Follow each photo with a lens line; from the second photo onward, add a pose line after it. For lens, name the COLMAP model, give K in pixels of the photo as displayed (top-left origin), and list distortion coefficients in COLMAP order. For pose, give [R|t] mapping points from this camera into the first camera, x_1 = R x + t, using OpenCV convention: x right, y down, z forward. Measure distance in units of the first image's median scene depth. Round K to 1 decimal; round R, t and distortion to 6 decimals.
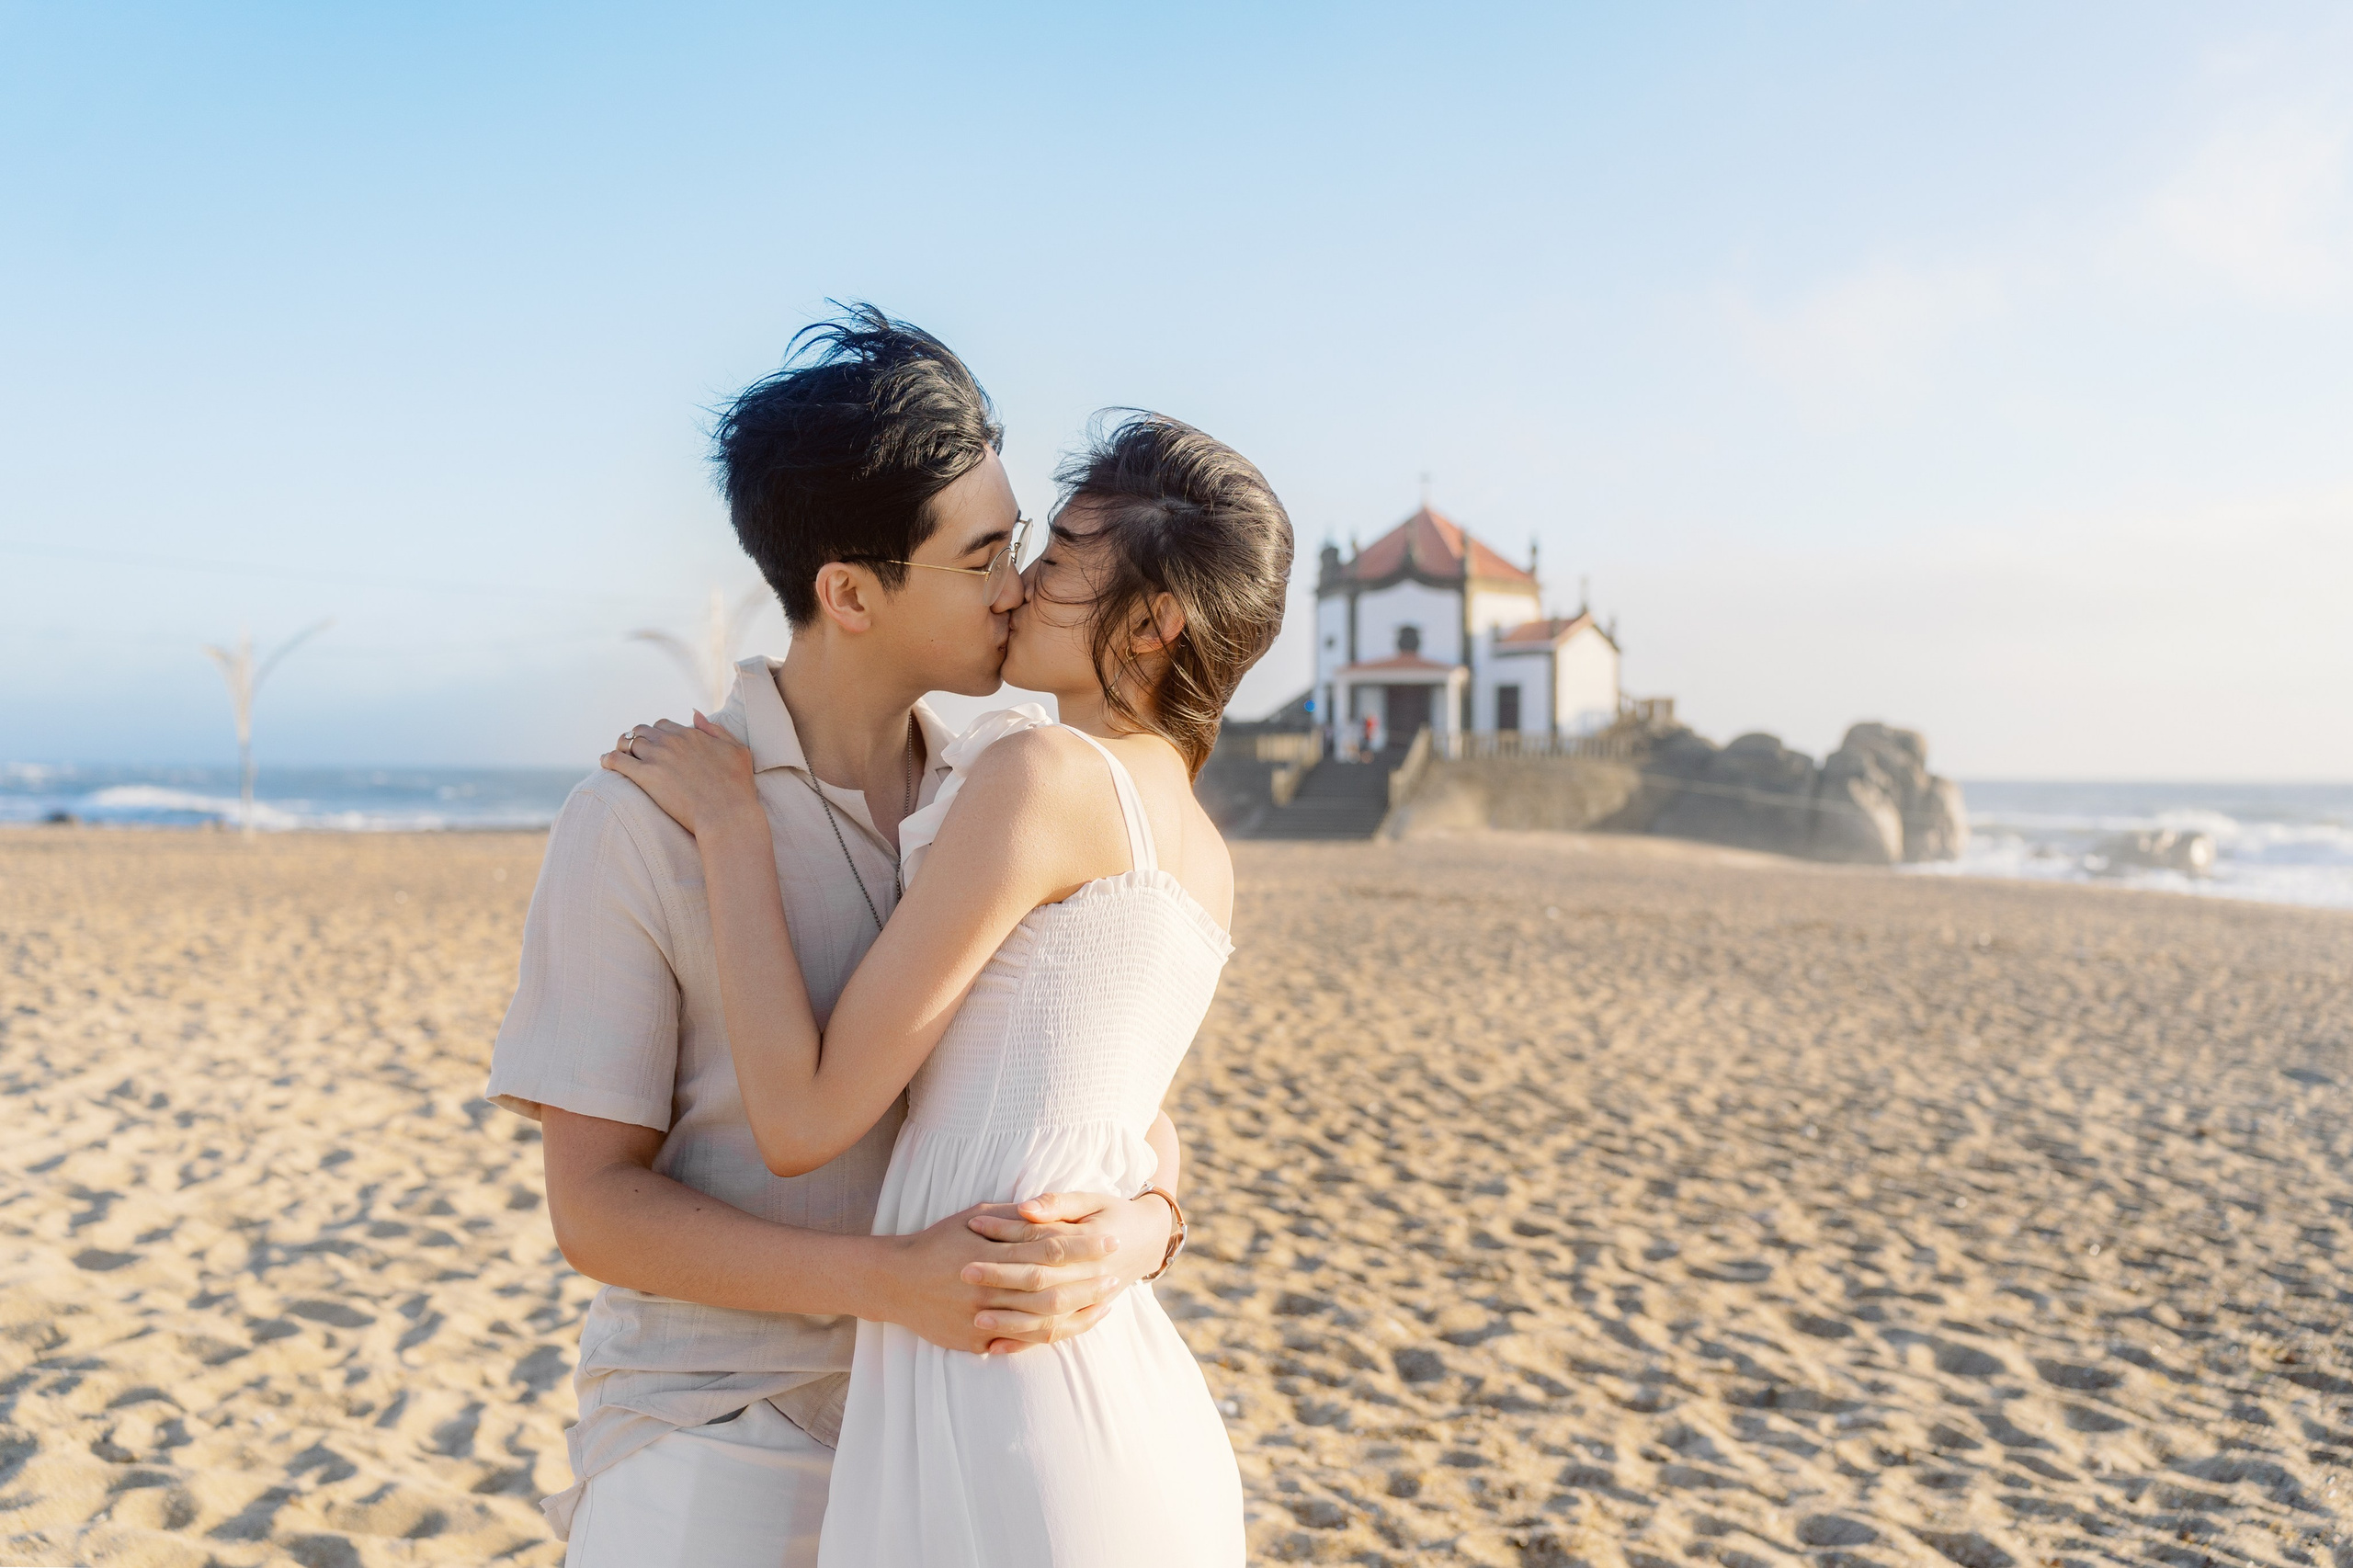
lens RADIAL K [[1907.6, 0, 1175.0], [0, 1907.6, 743.2], [0, 0, 1]] dist [0.000027, 0.006592]
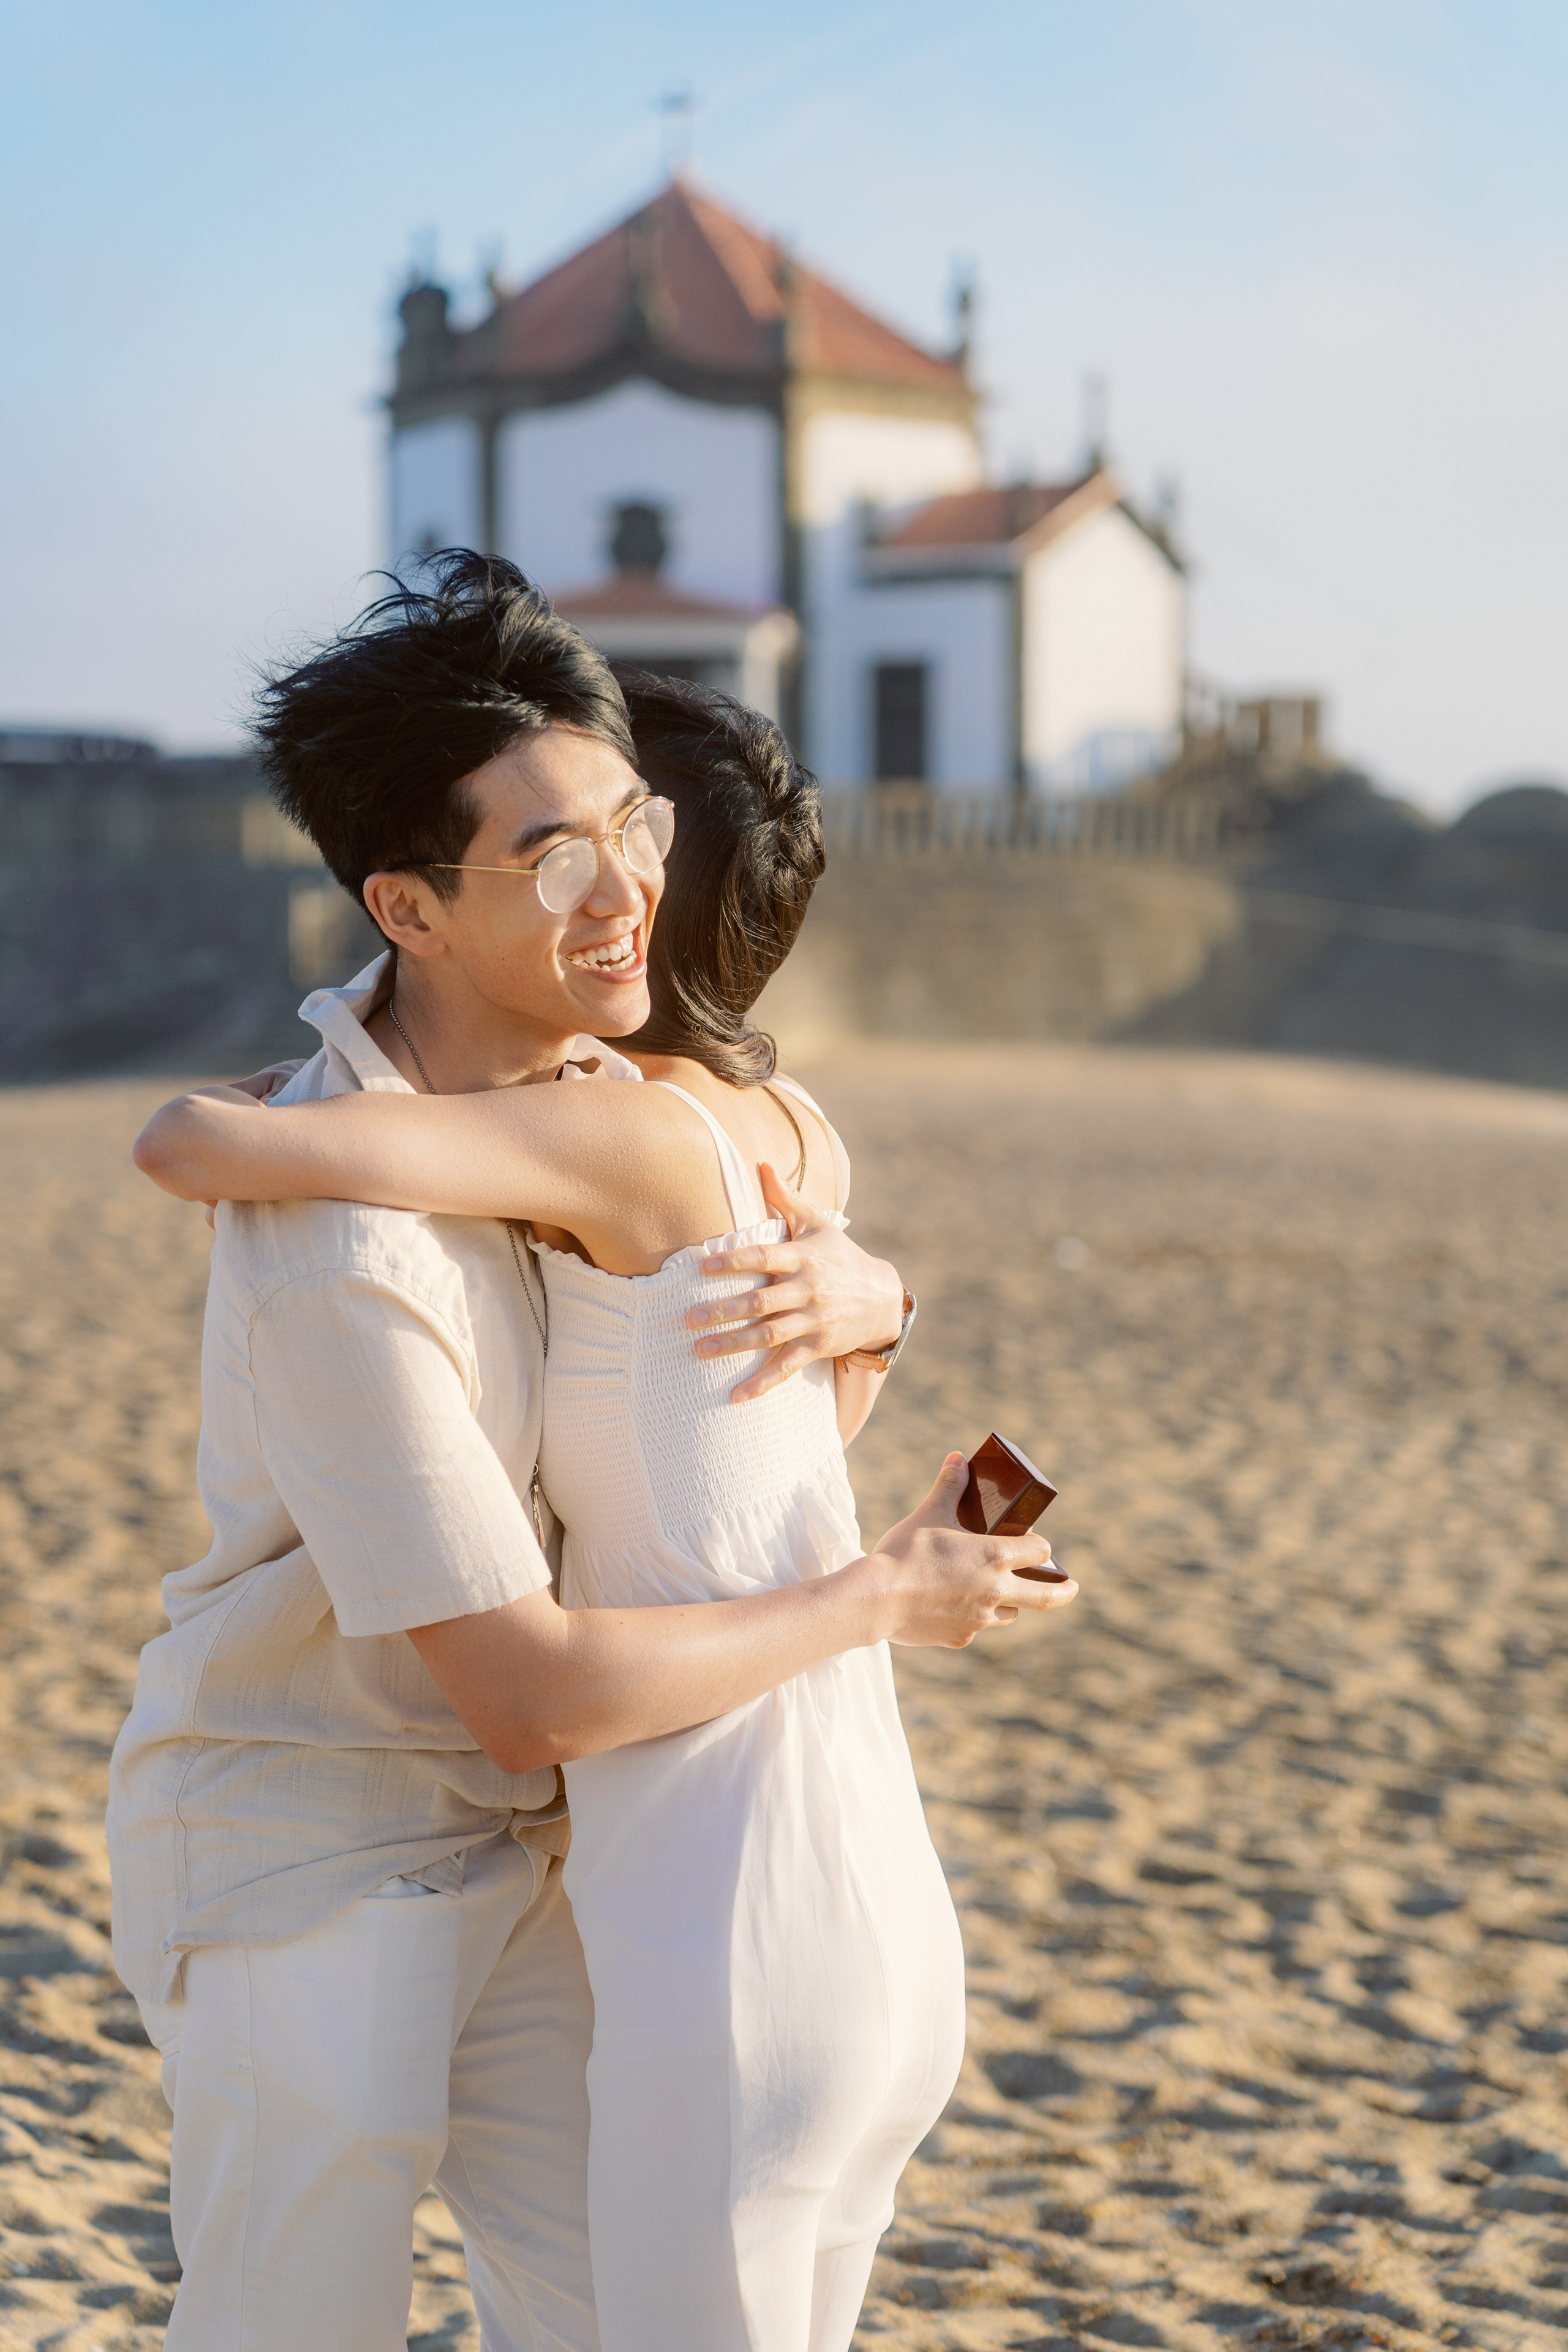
lens RADIAL K [[5398.2, 0, 784.0], [0, 5398.2, 1176.0], [0, 0, 1]] dist [0.036380, -0.546190]
pose [[0.986720, -0.015873, 0.161654, -0.113219], [0.004299, 0.997417, 0.071697, -0.025569], [-0.162375, -0.070050, 0.984239, -0.297112]]
